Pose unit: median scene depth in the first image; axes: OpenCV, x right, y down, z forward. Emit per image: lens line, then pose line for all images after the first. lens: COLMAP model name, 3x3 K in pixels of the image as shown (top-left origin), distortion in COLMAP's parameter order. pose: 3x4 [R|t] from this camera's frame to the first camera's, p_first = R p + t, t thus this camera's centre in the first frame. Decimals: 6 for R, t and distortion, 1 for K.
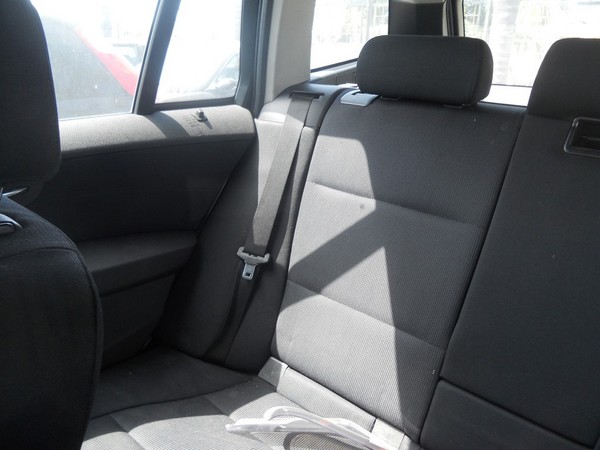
lens RADIAL K [[463.1, 0, 292.1], [0, 463.1, 223.6], [0, 0, 1]] dist [-0.028163, 0.001207]
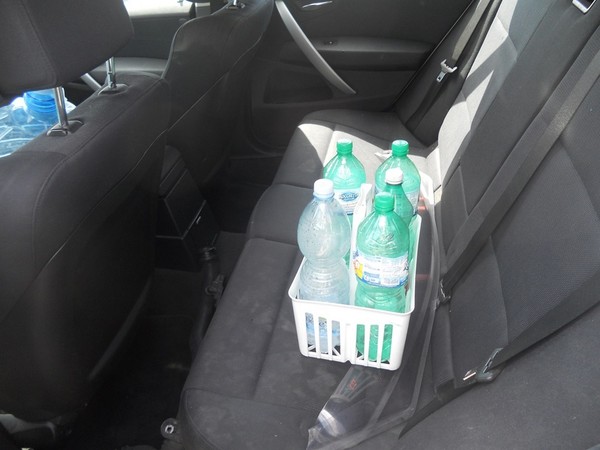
lens RADIAL K [[463.1, 0, 302.2], [0, 463.1, 225.2], [0, 0, 1]] dist [-0.028163, 0.001207]
pose [[0.510908, 0.426400, -0.746429, 0.987592], [-0.159347, 0.900236, 0.405195, 0.004958], [0.844738, -0.088076, 0.527883, -0.205931]]
